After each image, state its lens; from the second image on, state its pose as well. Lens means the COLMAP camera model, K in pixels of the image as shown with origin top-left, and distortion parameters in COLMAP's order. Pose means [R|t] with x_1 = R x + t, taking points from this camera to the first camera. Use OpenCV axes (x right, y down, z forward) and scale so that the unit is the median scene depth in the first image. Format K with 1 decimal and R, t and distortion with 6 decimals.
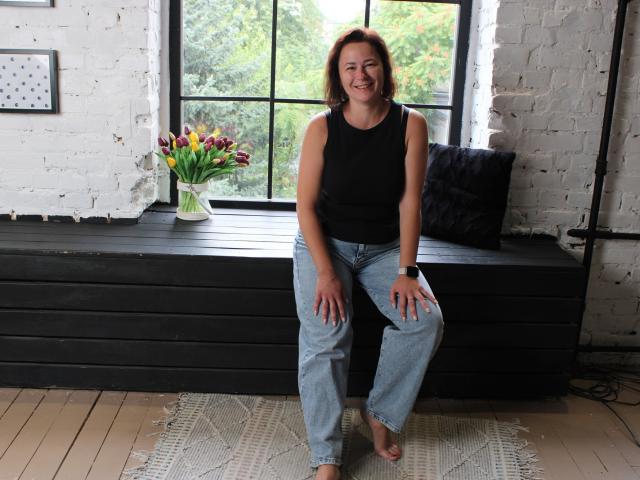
lens RADIAL K [[738.4, 0, 320.0], [0, 738.4, 240.0], [0, 0, 1]] dist [-0.119094, 0.073652]
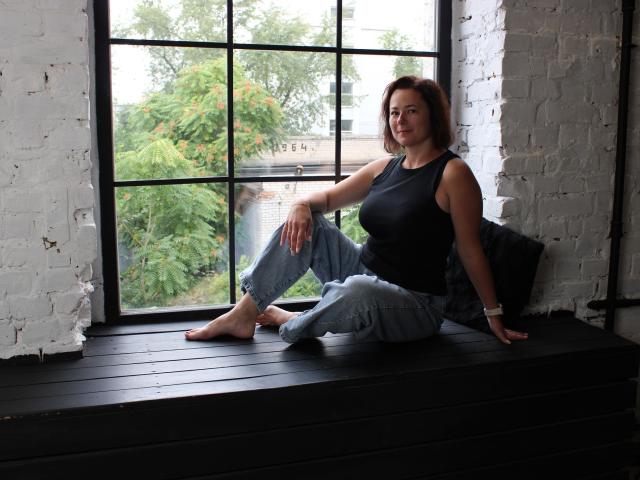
lens RADIAL K [[738.4, 0, 320.0], [0, 738.4, 240.0], [0, 0, 1]] dist [-0.119094, 0.073652]
pose [[0.956079, -0.083084, 0.281089, -0.220131], [0.111507, 0.989978, -0.086656, -0.049774], [-0.271072, 0.114193, 0.955761, 0.237443]]
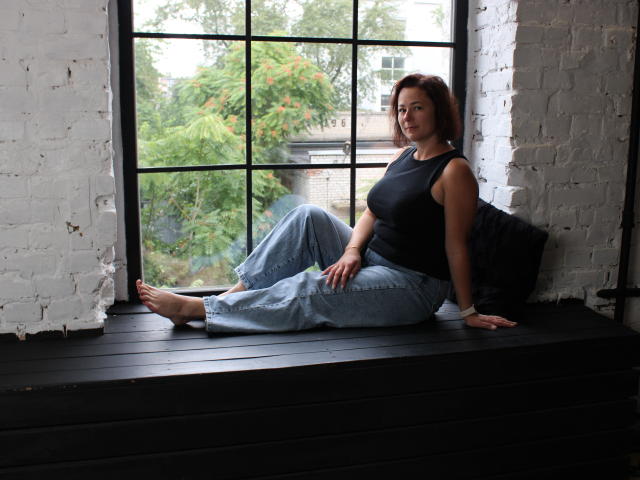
lens RADIAL K [[738.4, 0, 320.0], [0, 738.4, 240.0], [0, 0, 1]] dist [-0.119094, 0.073652]
pose [[0.974532, -0.076794, 0.210689, -0.183052], [0.091130, 0.994078, -0.059188, -0.055903], [-0.204896, 0.076881, 0.975760, 0.192228]]
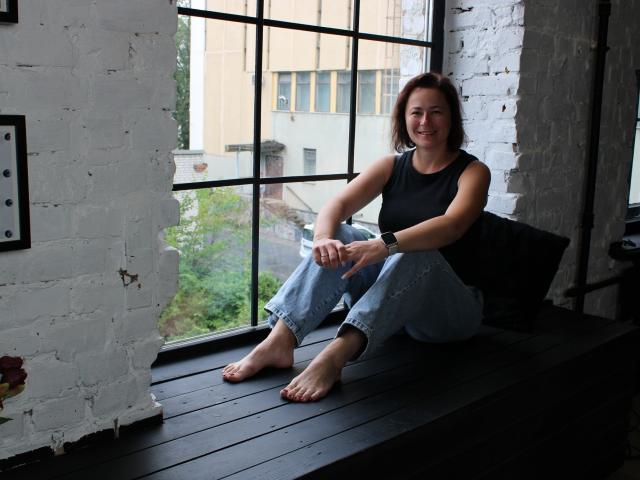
lens RADIAL K [[738.4, 0, 320.0], [0, 738.4, 240.0], [0, 0, 1]] dist [-0.119094, 0.073652]
pose [[0.747613, -0.136849, 0.649882, -0.507296], [0.175137, 0.984527, 0.005843, -0.142550], [-0.640626, 0.109450, 0.760012, 0.496629]]
